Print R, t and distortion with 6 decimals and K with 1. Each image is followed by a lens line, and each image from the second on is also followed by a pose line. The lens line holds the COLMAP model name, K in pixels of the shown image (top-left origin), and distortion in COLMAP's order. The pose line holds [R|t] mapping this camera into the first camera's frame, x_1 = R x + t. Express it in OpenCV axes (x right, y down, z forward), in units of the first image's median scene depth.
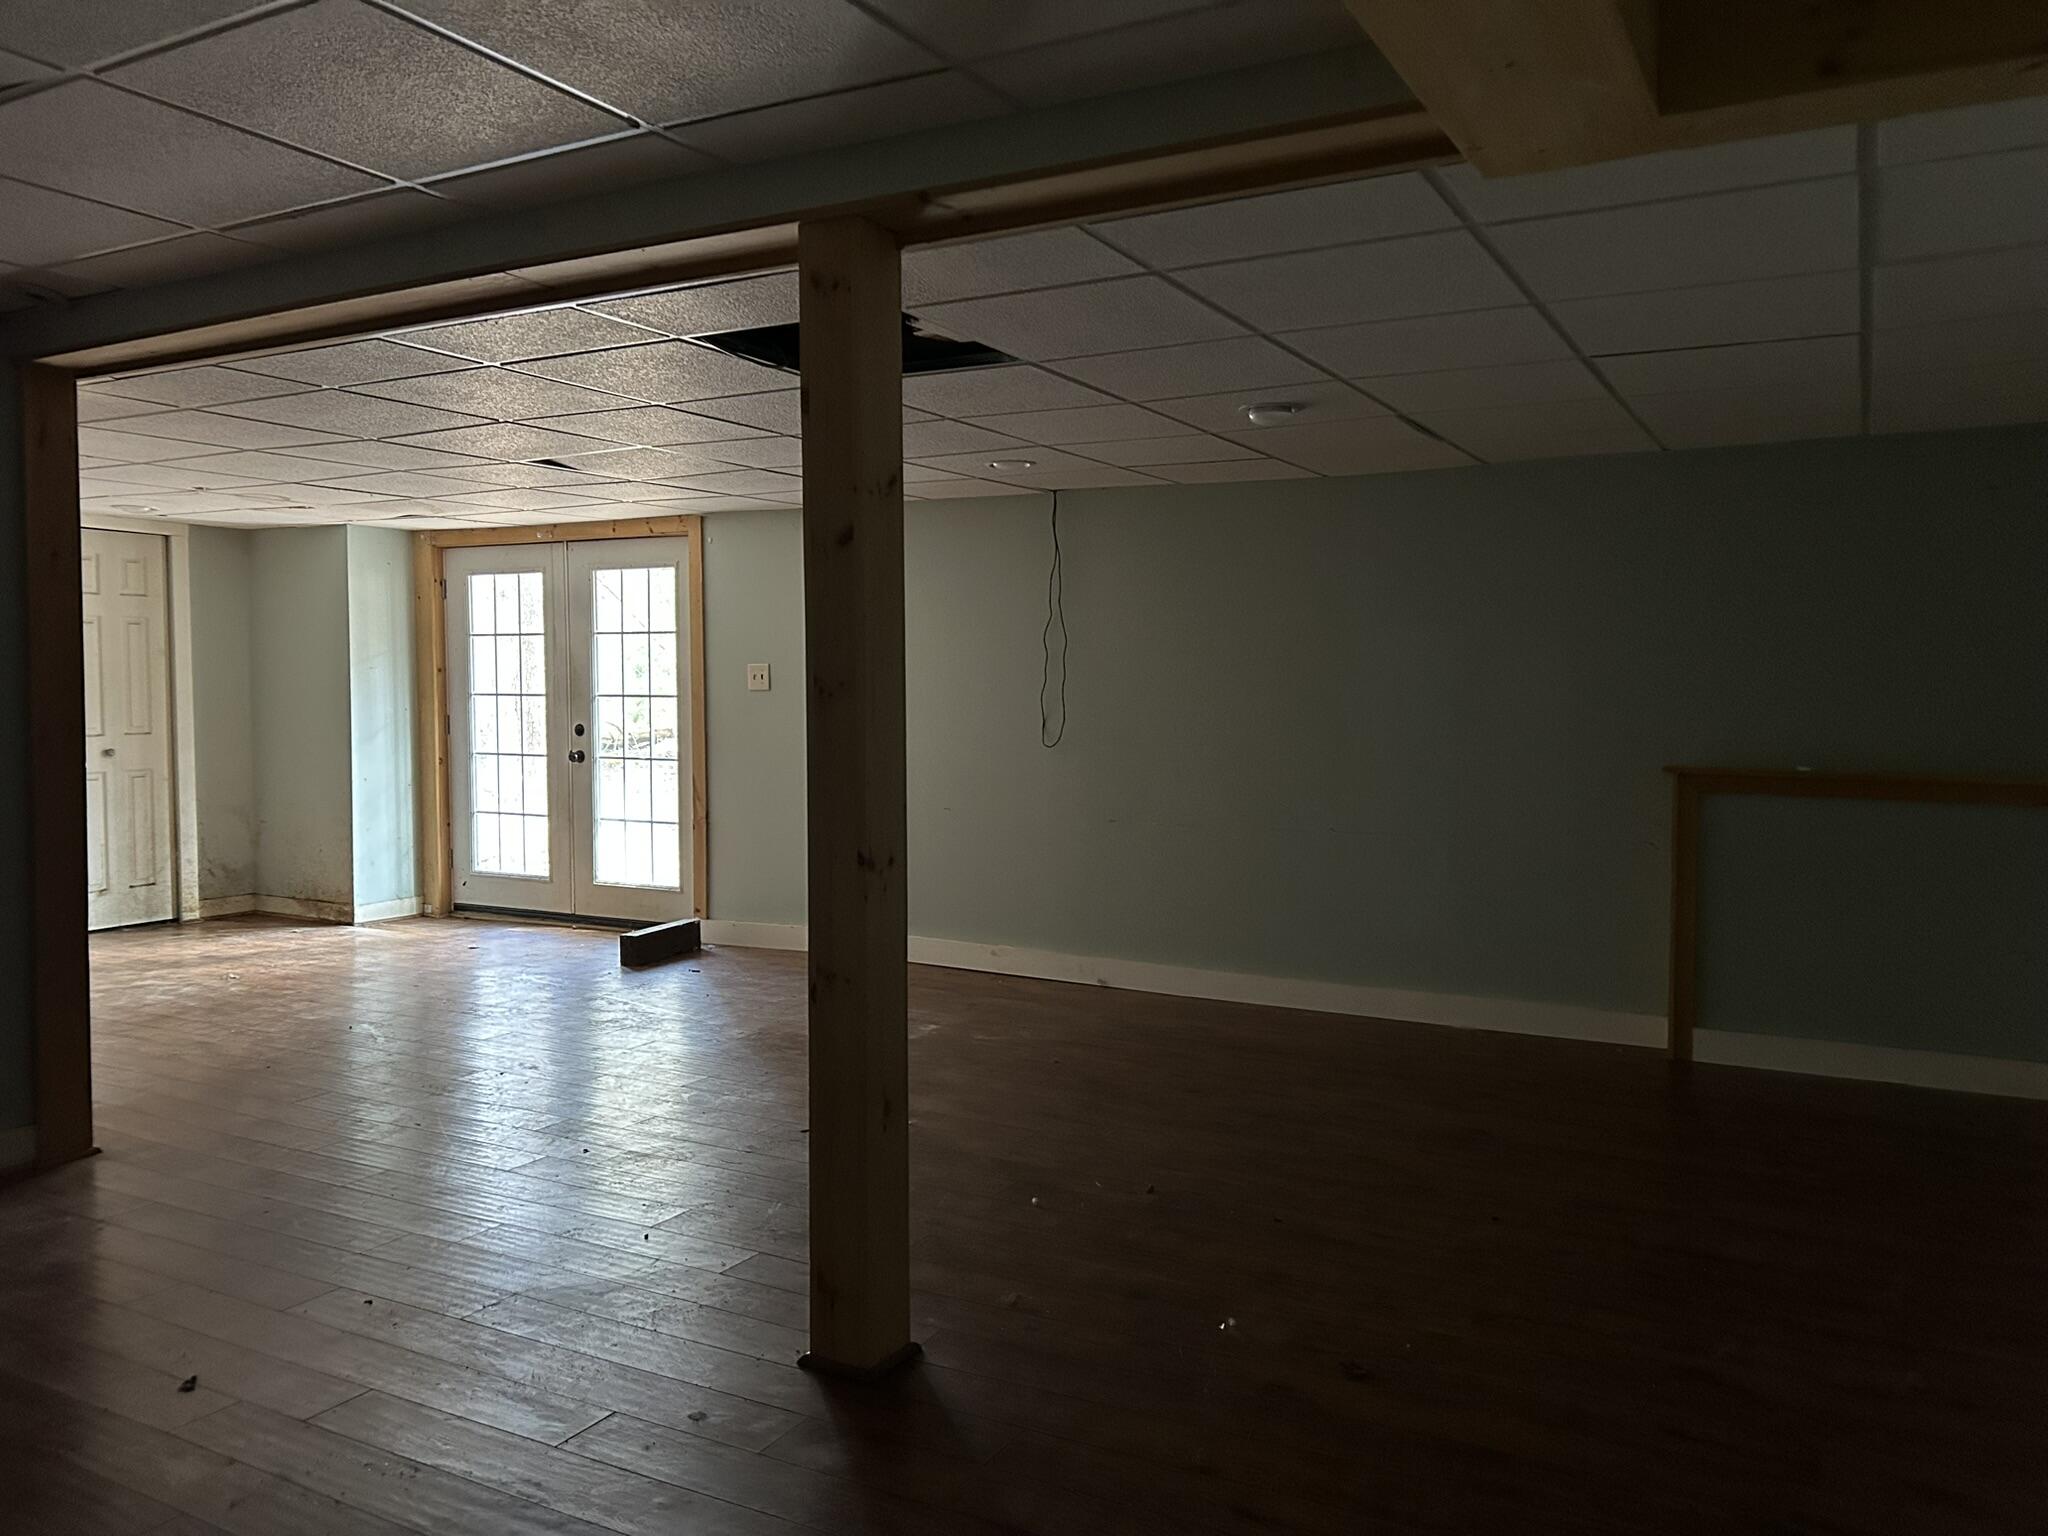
lens RADIAL K [[1523.0, 0, 1029.4], [0, 1523.0, 765.8], [0, 0, 1]] dist [0.059359, -0.061829]
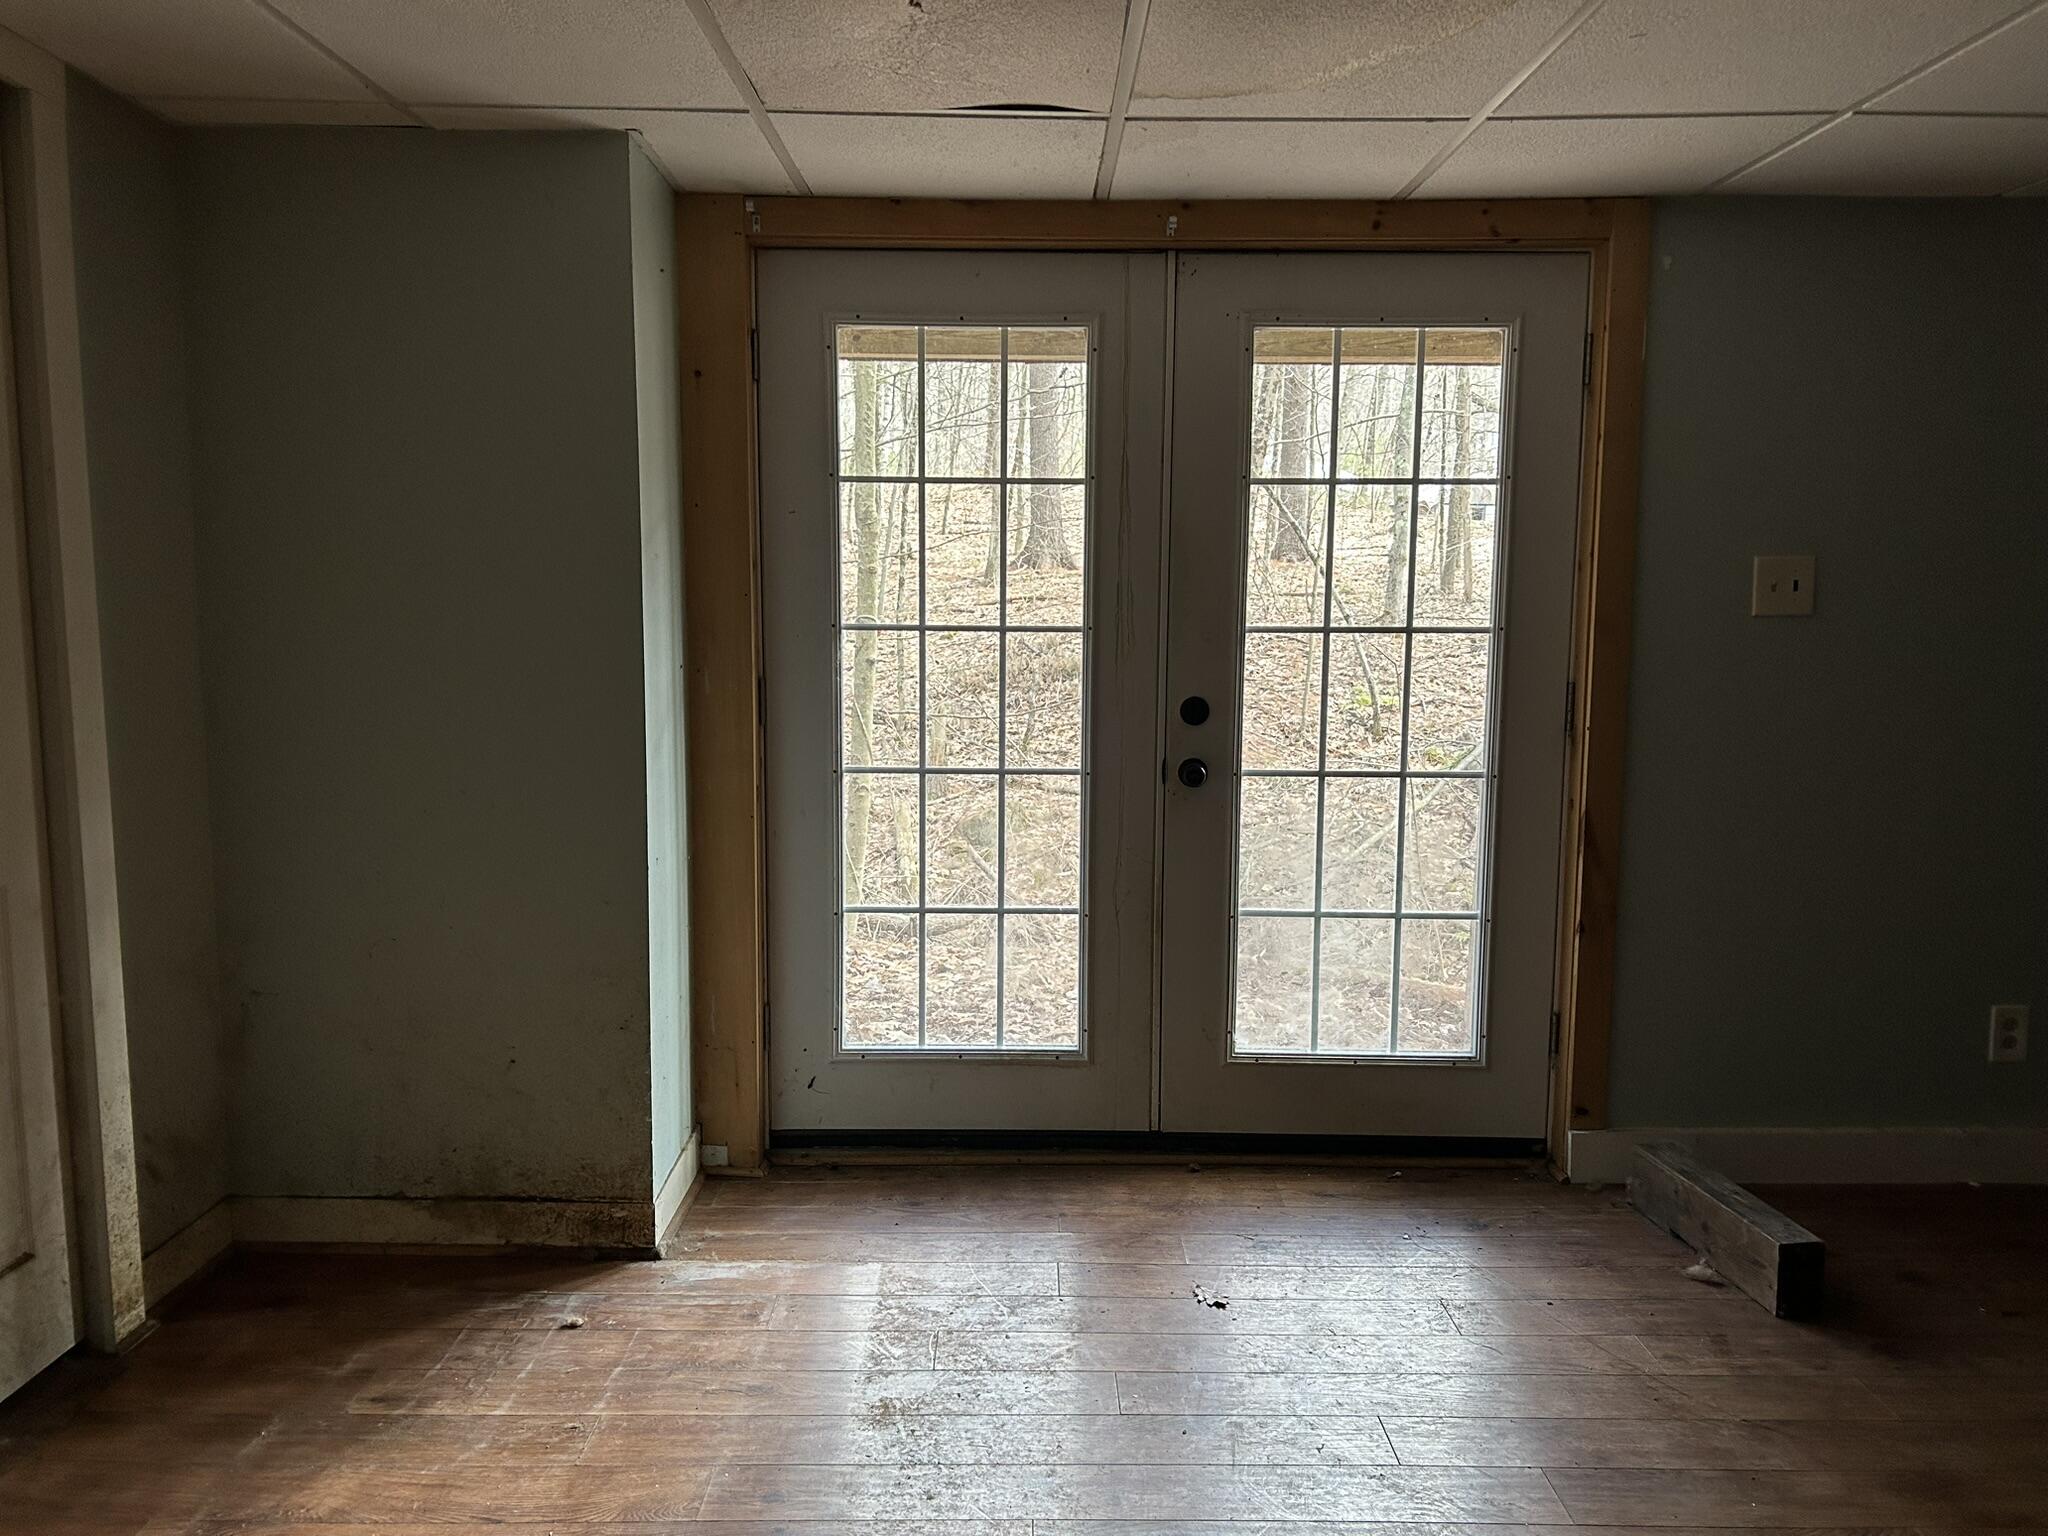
lens RADIAL K [[1523.0, 0, 1021.1], [0, 1523.0, 775.9], [0, 0, 1]] dist [0.059359, -0.061829]
pose [[0.879971, -0.055749, 0.471745, -0.581834], [0.020360, 0.996603, 0.079797, -0.043317], [-0.474591, -0.060614, 0.878117, 0.701005]]
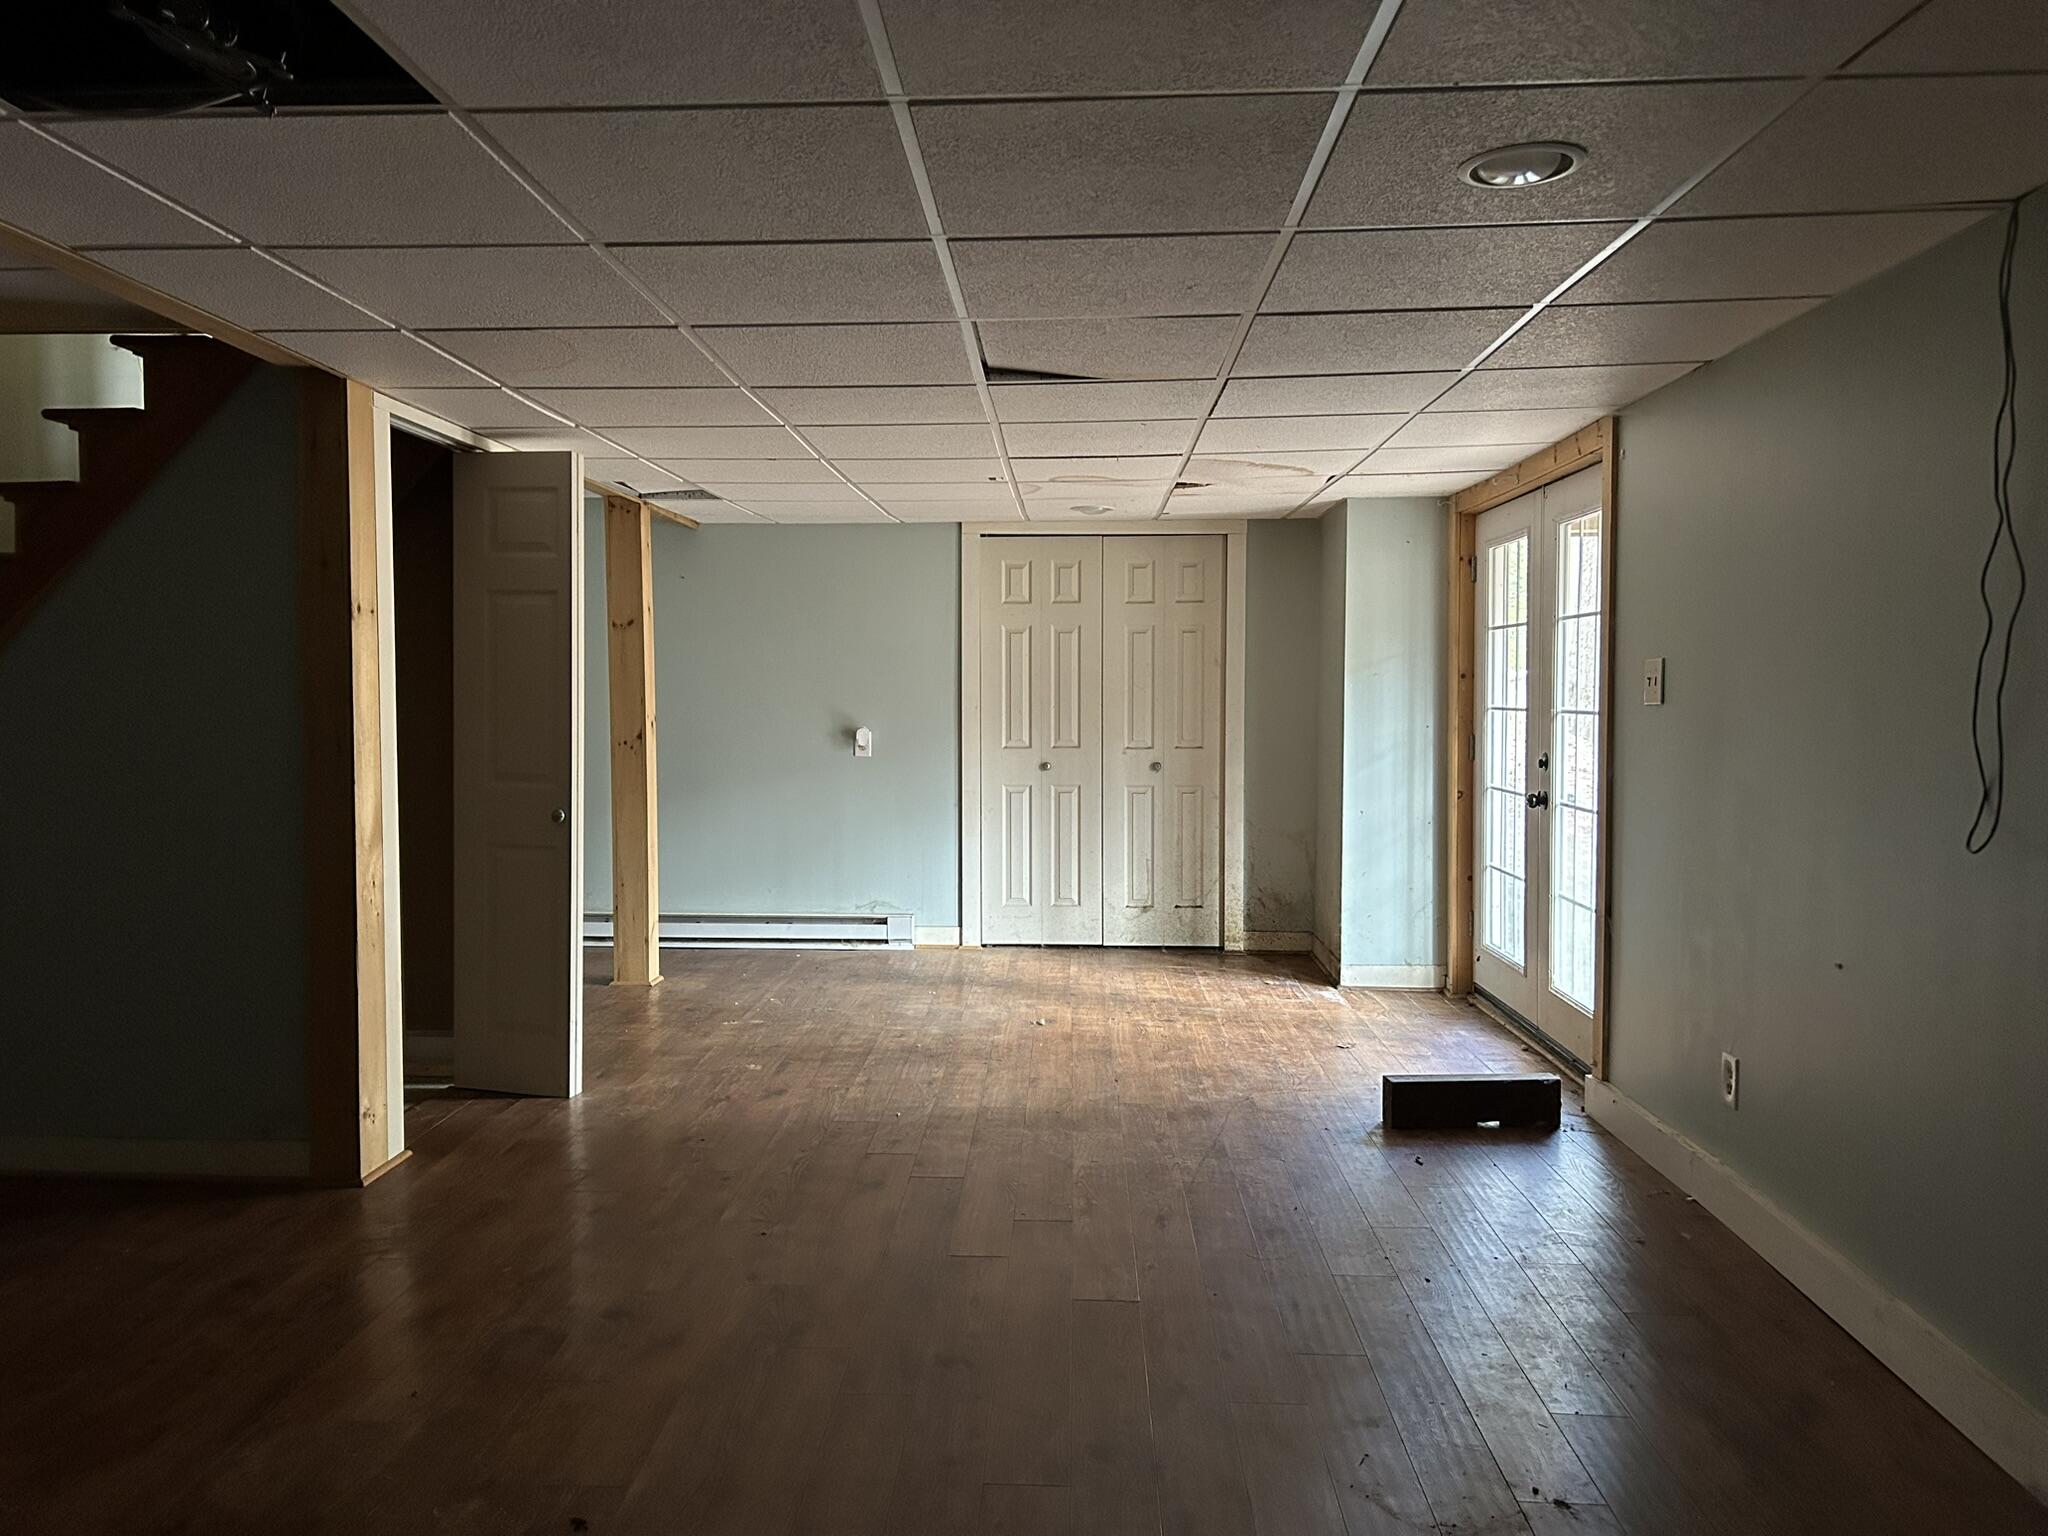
lens RADIAL K [[1523.0, 0, 1014.2], [0, 1523.0, 775.1], [0, 0, 1]] dist [0.059359, -0.061829]
pose [[0.448624, 0.048771, -0.892389, 0.229125], [-0.048870, 0.998355, 0.029994, -0.028772], [0.892384, 0.030155, 0.450269, 0.520330]]
